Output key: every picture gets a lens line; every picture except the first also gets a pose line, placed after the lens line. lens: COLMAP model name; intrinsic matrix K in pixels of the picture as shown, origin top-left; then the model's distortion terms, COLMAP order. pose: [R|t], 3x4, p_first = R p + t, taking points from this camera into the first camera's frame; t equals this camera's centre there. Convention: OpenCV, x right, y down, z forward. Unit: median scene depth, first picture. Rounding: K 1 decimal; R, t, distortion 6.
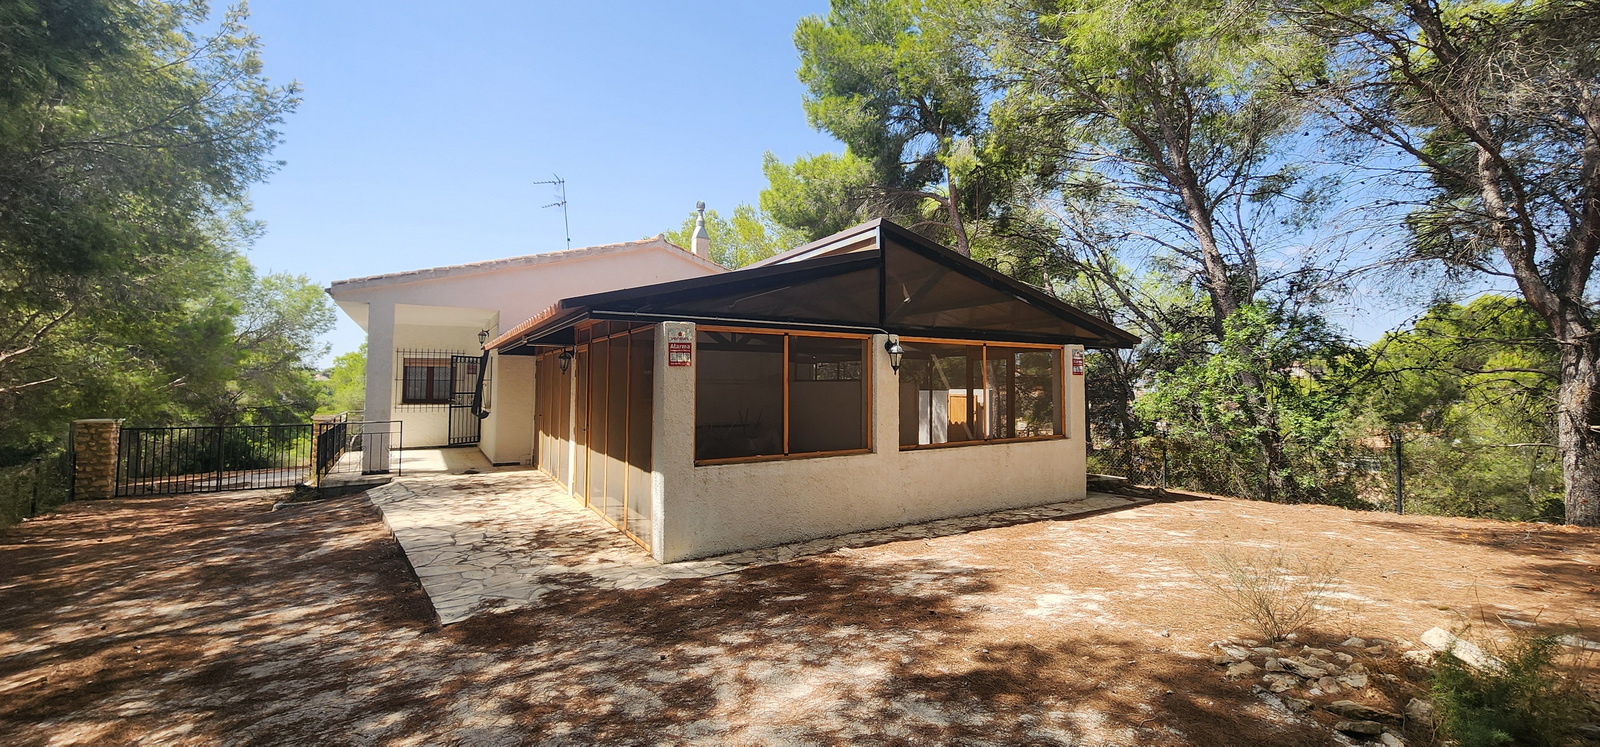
lens RADIAL K [[661.2, 0, 794.0], [0, 661.2, 359.1], [0, 0, 1]] dist [-0.001325, 0.000807]
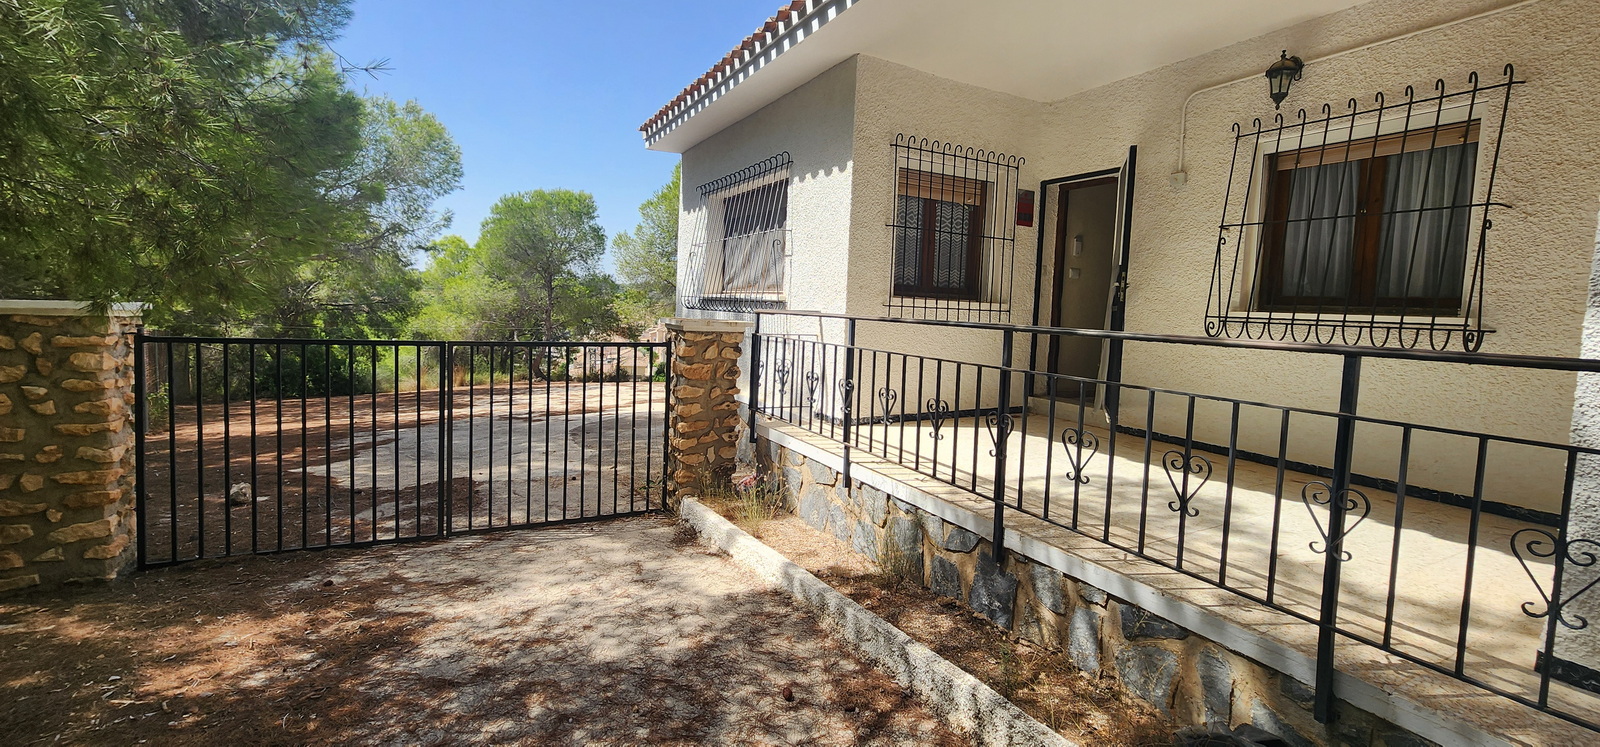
lens RADIAL K [[661.2, 0, 801.9], [0, 661.2, 360.1], [0, 0, 1]] dist [-0.001325, 0.000807]
pose [[0.998934, 0.039370, -0.024105, -0.742253], [-0.036143, 0.991852, 0.122157, 0.071202], [0.028718, -0.121156, 0.992218, 0.741334]]
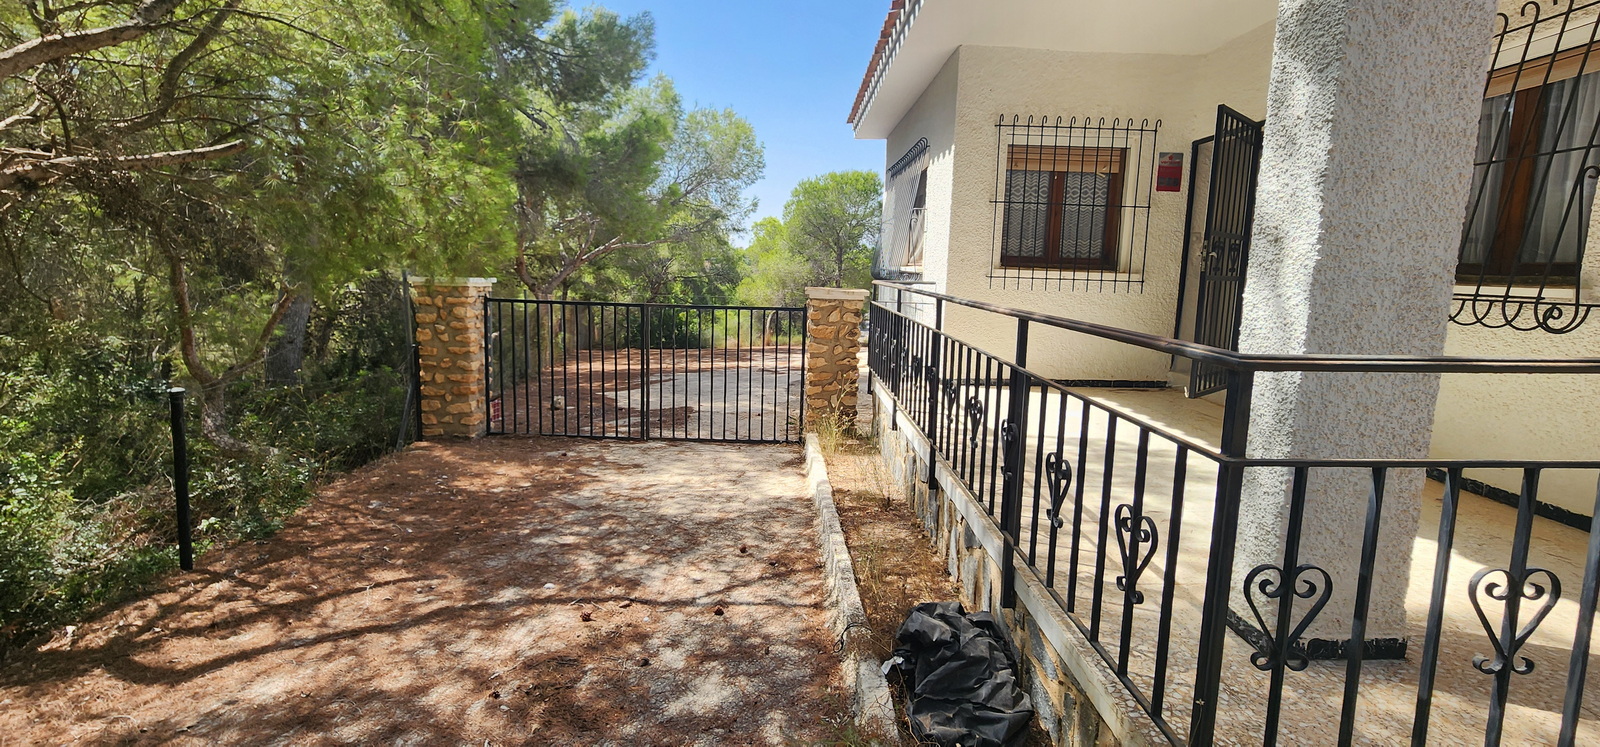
lens RADIAL K [[661.2, 0, 802.8], [0, 661.2, 362.9], [0, 0, 1]] dist [-0.001325, 0.000807]
pose [[0.877054, 0.093434, -0.471219, -0.593765], [-0.007633, 0.983490, 0.180800, 0.063283], [0.480332, -0.154974, 0.863287, 0.701618]]
